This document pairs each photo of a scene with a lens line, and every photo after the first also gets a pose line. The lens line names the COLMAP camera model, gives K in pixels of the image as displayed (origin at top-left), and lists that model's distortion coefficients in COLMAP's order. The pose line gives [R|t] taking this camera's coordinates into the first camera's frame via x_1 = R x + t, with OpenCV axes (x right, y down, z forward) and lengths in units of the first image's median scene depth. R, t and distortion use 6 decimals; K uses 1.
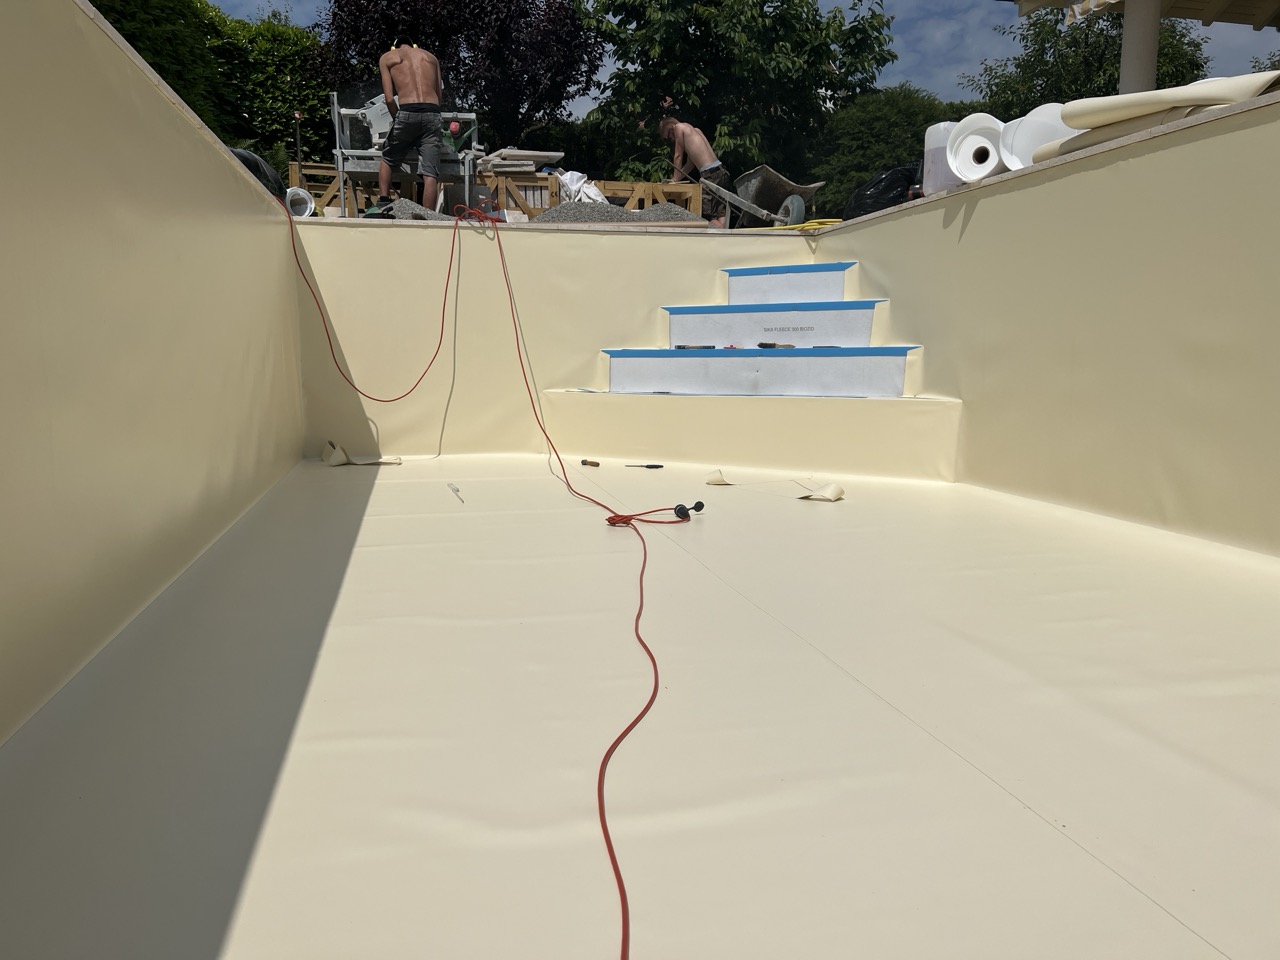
lens RADIAL K [[942.7, 0, 633.8], [0, 942.7, 485.4], [0, 0, 1]] dist [0.056319, -0.063733]
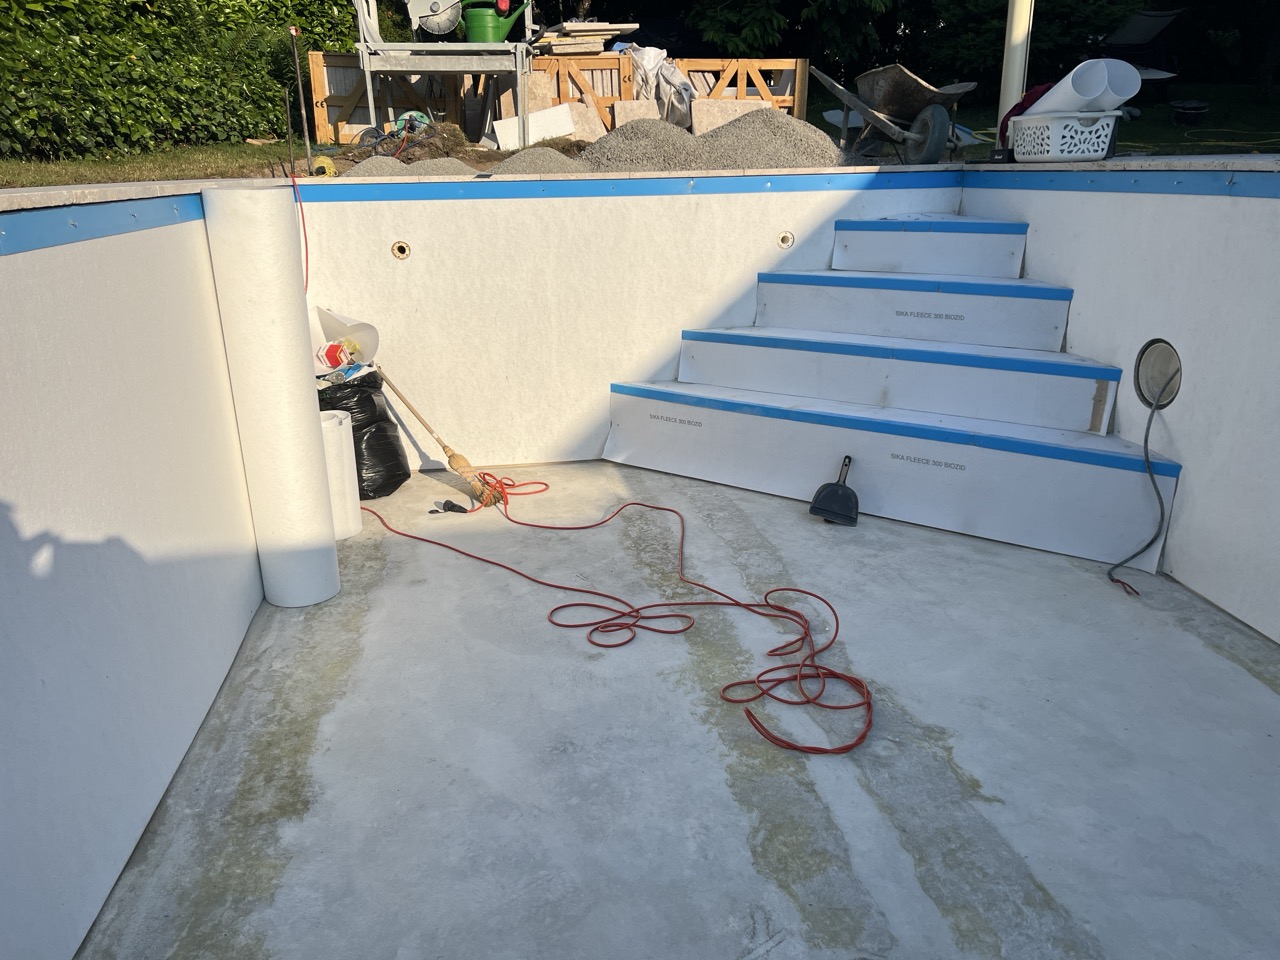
lens RADIAL K [[942.7, 0, 654.5], [0, 942.7, 480.8], [0, 0, 1]] dist [0.056319, -0.063733]
pose [[0.997993, 0.004636, -0.063152, -0.007051], [0.006792, 0.983724, 0.179556, -0.112882], [0.062956, -0.179625, 0.981719, 0.130692]]
